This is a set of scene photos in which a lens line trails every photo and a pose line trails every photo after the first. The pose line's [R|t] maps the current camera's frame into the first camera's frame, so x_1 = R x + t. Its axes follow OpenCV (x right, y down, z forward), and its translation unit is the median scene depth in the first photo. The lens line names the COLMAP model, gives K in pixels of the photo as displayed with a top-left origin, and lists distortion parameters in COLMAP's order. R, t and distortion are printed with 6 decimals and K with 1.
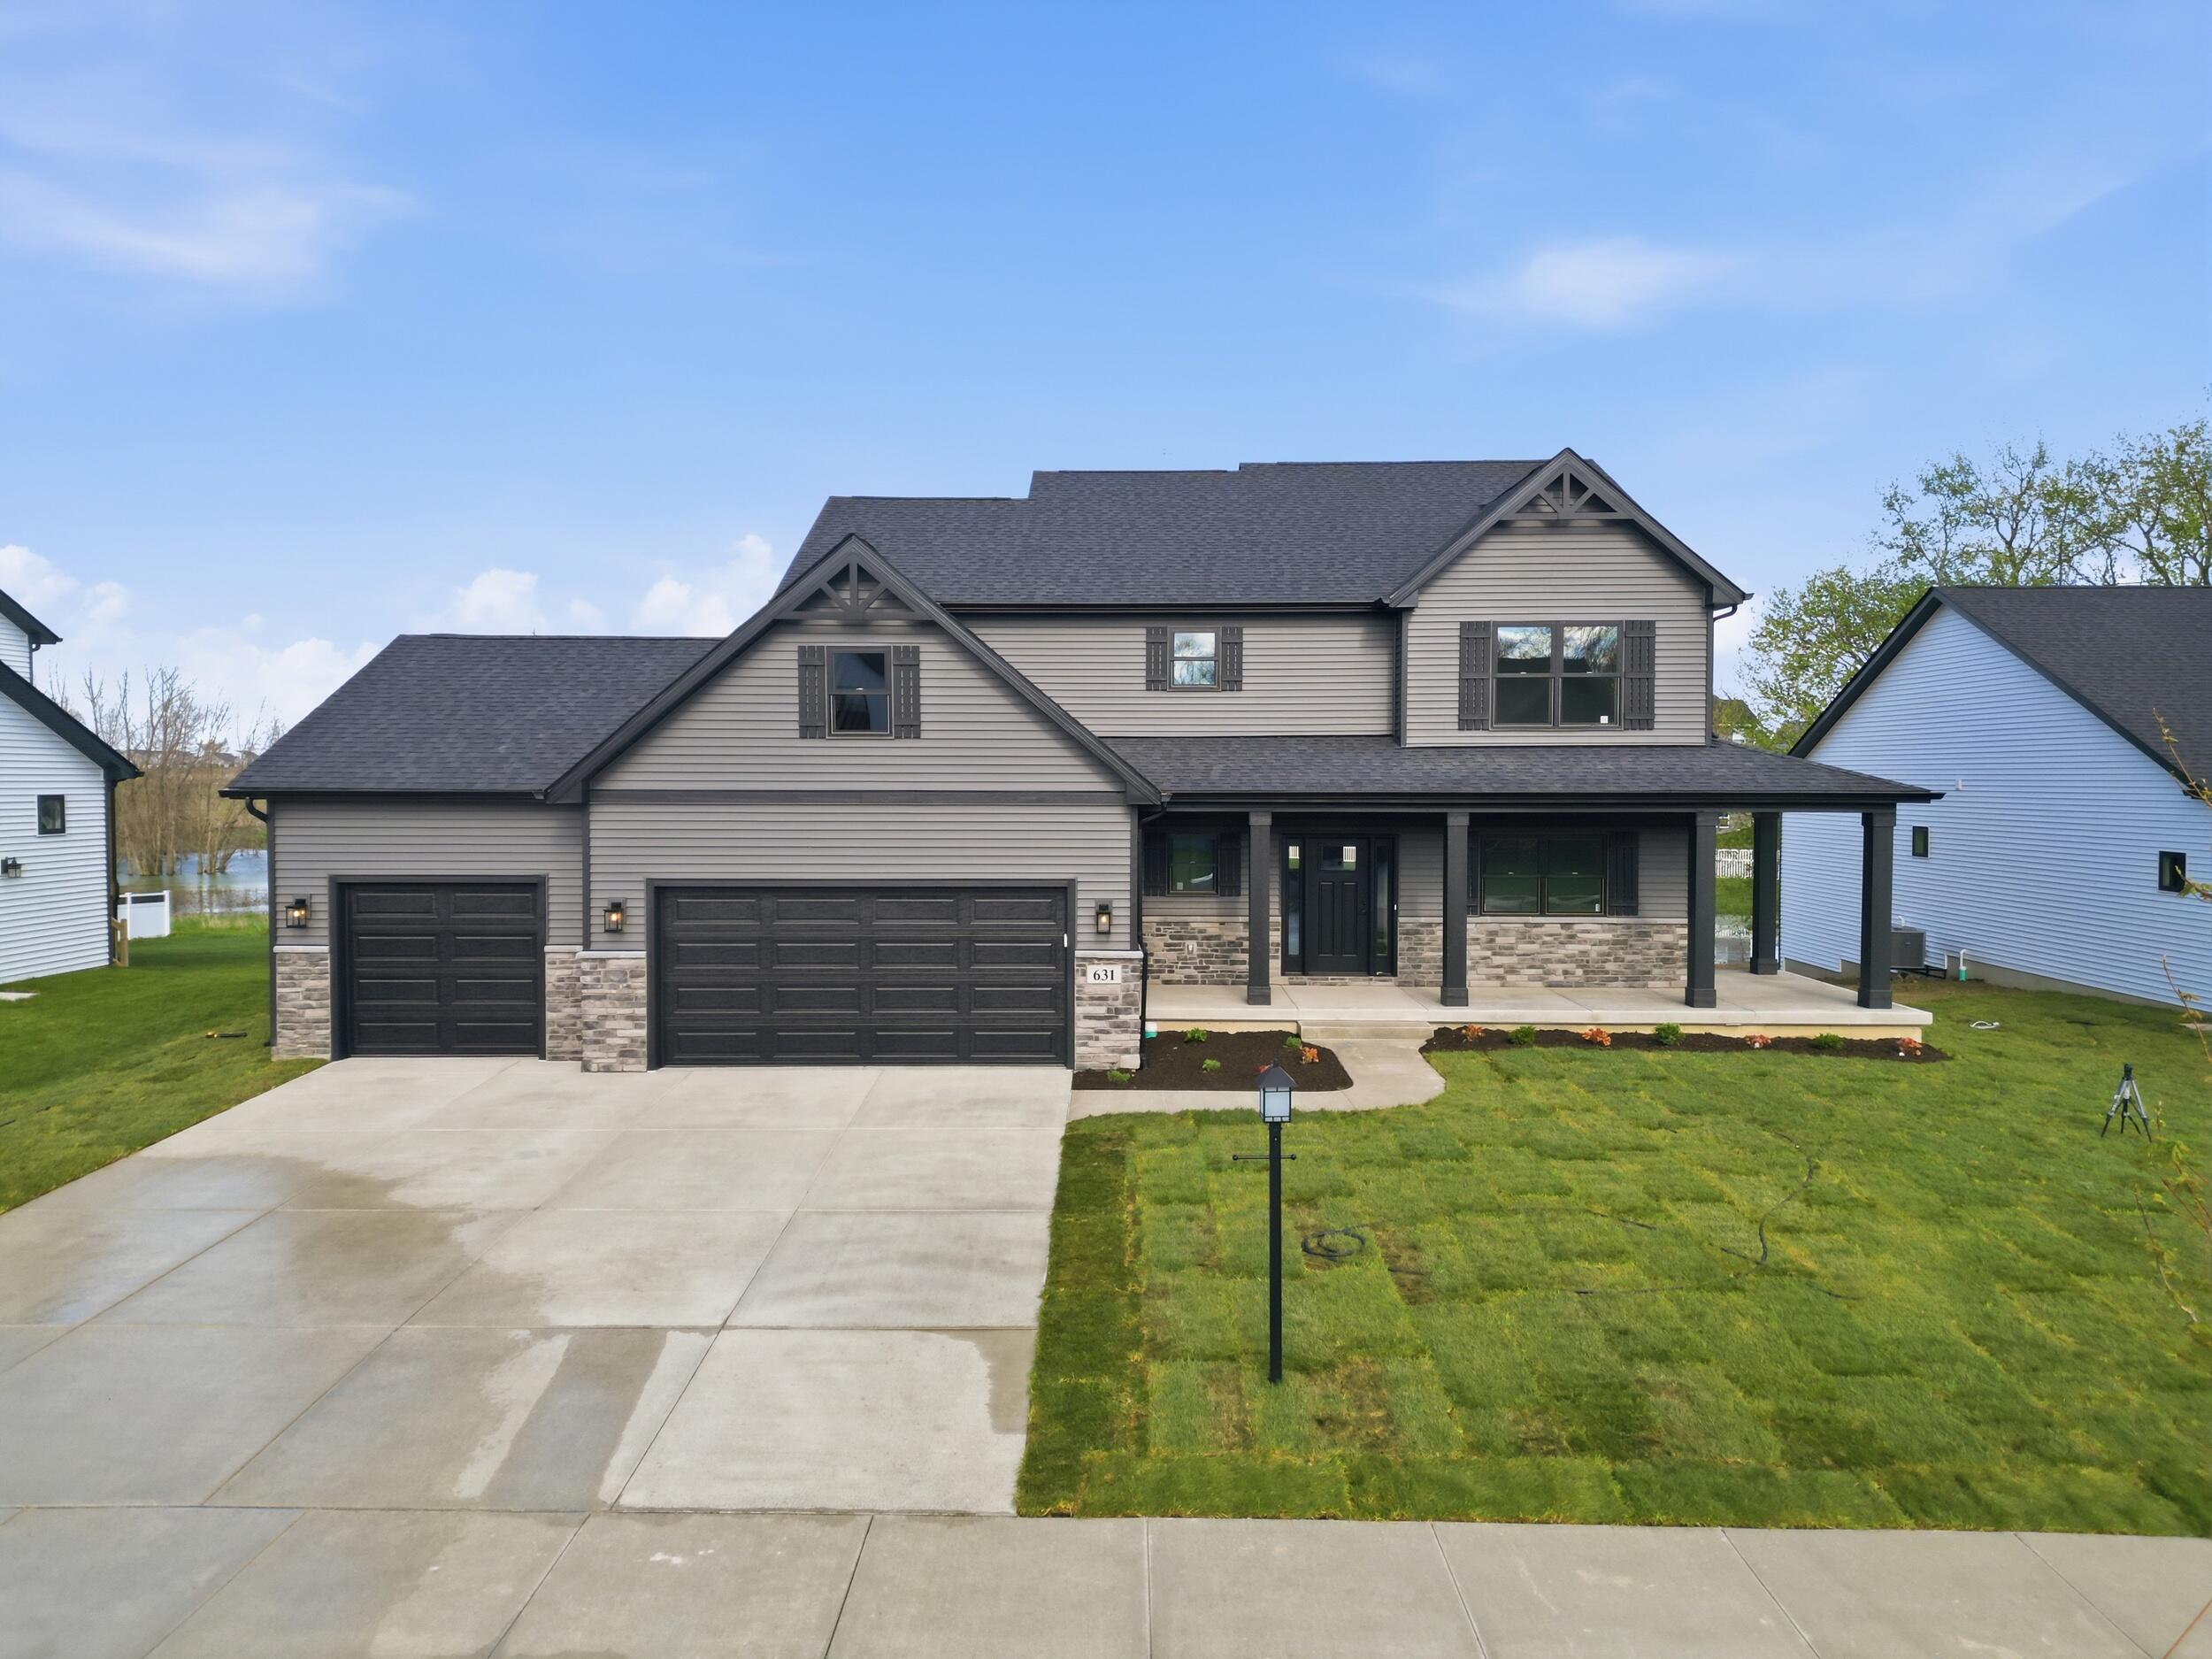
lens RADIAL K [[1538.6, 0, 1106.0], [0, 1538.6, 829.5], [0, 0, 1]] dist [0.099070, -0.111082]
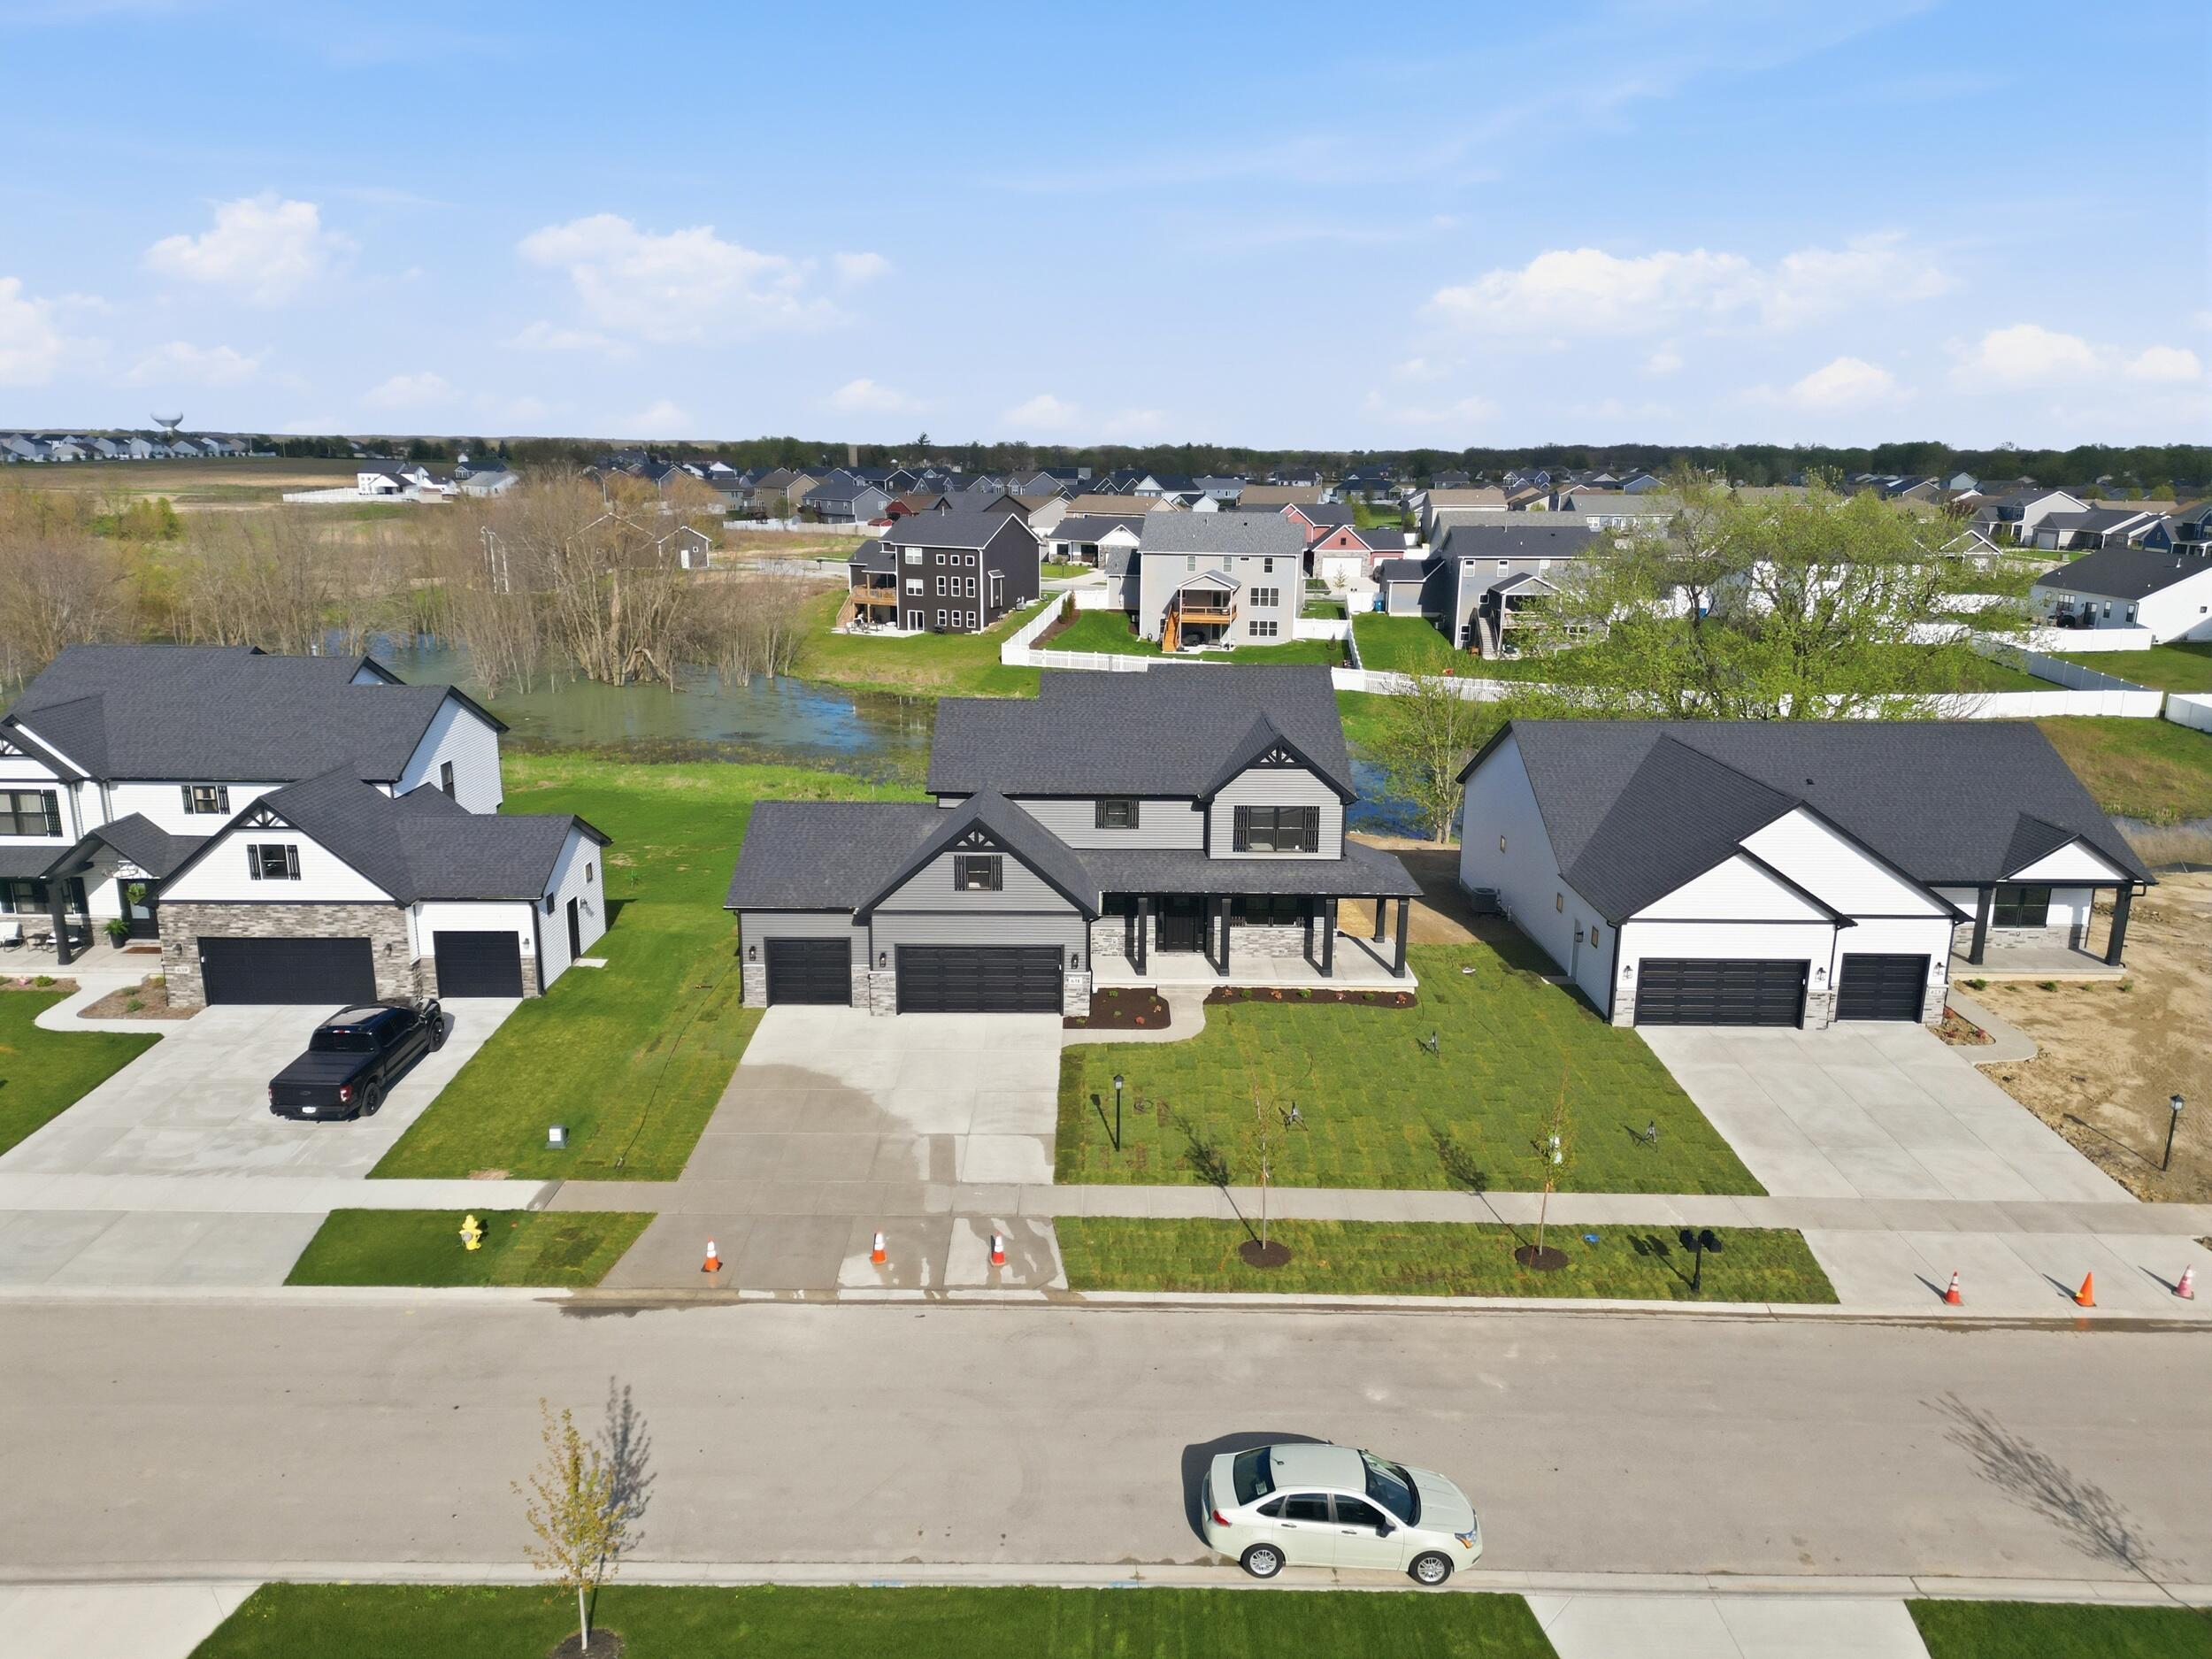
lens RADIAL K [[1542.6, 0, 1097.4], [0, 1542.6, 799.7], [0, 0, 1]] dist [0.084000, -0.095667]
pose [[0.999956, 0.001304, 0.009289, 0.011255], [-0.003010, 0.982521, 0.186128, -0.672597], [-0.008884, -0.186147, 0.982482, -1.444865]]
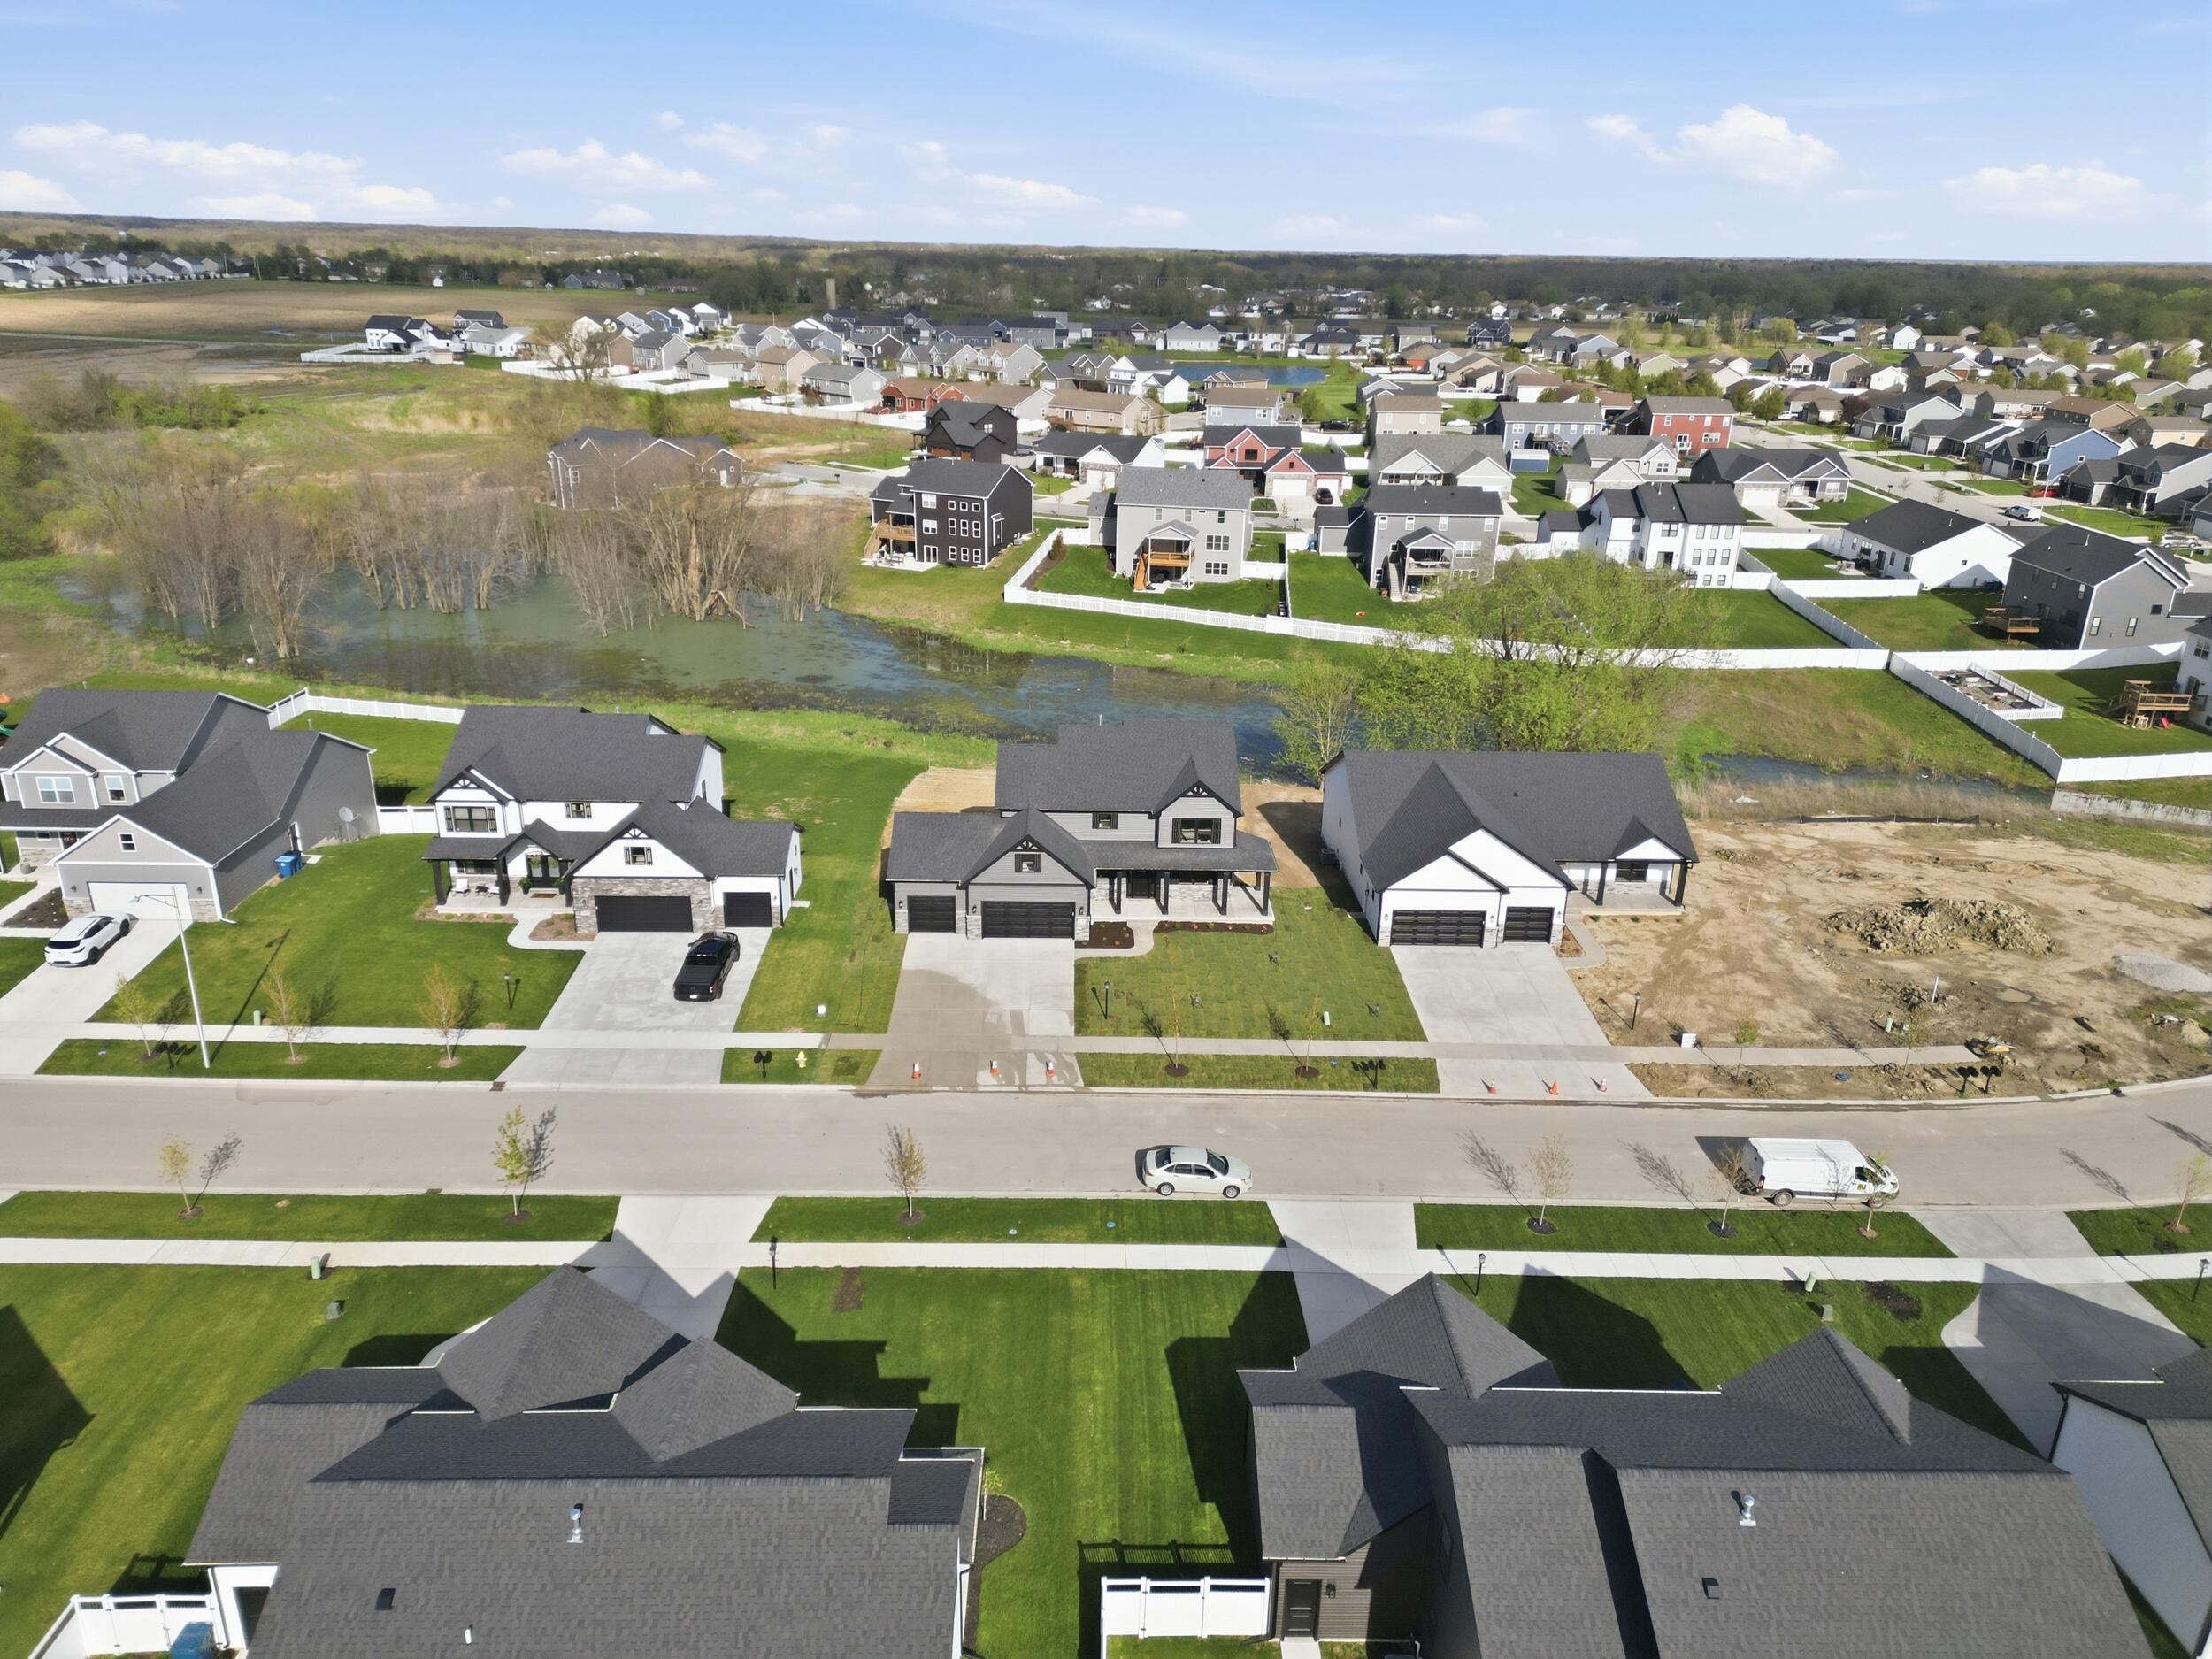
lens RADIAL K [[1538.6, 0, 1106.0], [0, 1538.6, 829.5], [0, 0, 1]] dist [0.099070, -0.111082]
pose [[0.999382, 0.005808, 0.034657, -0.088171], [-0.016666, 0.946612, 0.321944, -1.626861], [-0.030937, -0.322323, 0.946124, -3.217519]]
